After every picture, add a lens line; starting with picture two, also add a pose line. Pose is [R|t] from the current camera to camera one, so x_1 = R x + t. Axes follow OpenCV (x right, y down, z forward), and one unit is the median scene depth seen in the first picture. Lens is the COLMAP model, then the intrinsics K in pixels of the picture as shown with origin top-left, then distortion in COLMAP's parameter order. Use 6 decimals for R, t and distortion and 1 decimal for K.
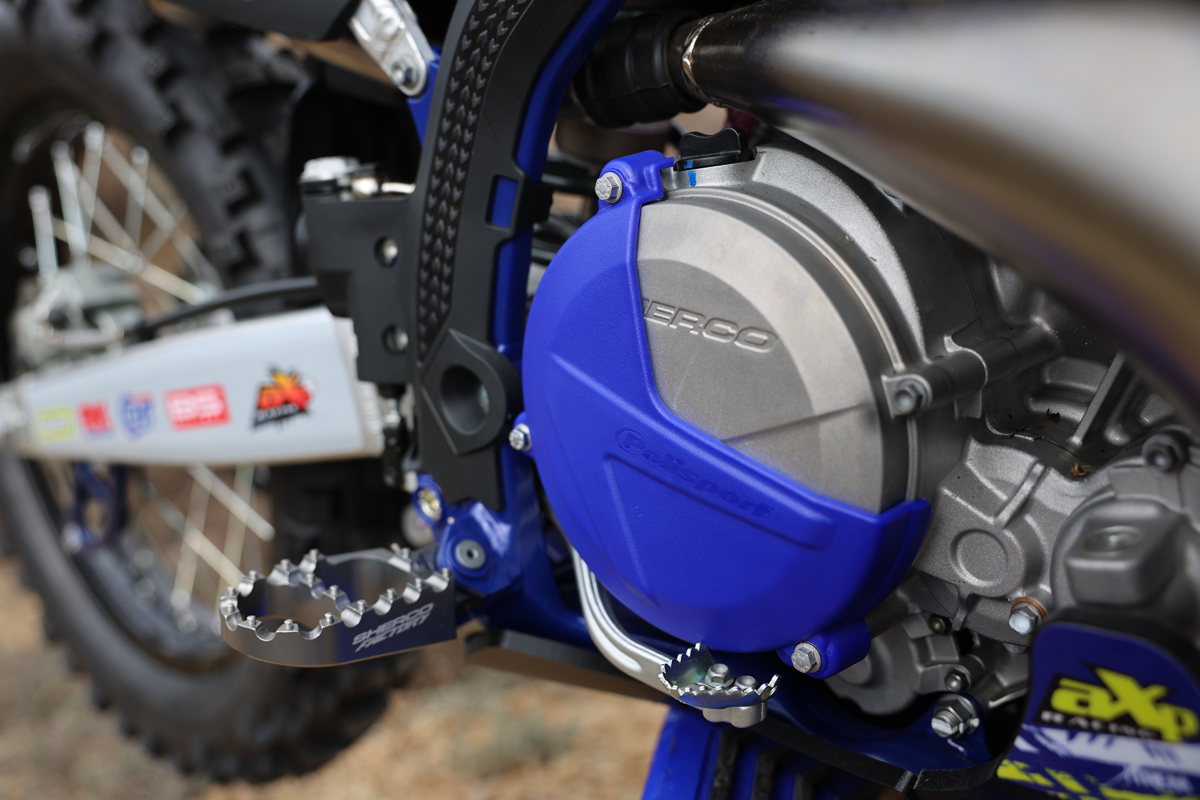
lens RADIAL K [[1300.0, 0, 600.2], [0, 1300.0, 396.4], [0, 0, 1]] dist [0.011859, 0.000000]
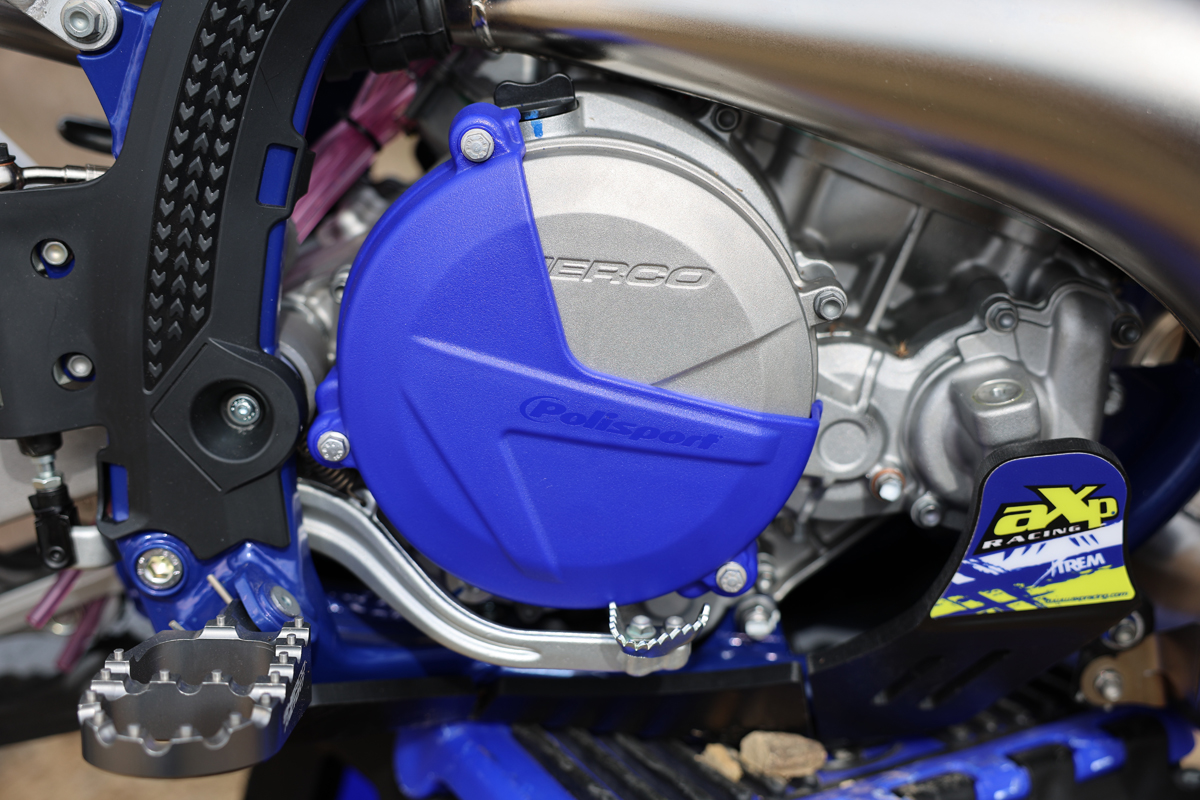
lens RADIAL K [[1721.8, 0, 599.7], [0, 1721.8, 401.2], [0, 0, 1]] dist [0.115792, 0.000000]
pose [[0.705270, -0.180568, 0.685557, -0.865515], [0.184292, 0.980471, 0.068654, -0.053386], [-0.684566, 0.077923, 0.724774, 0.065238]]
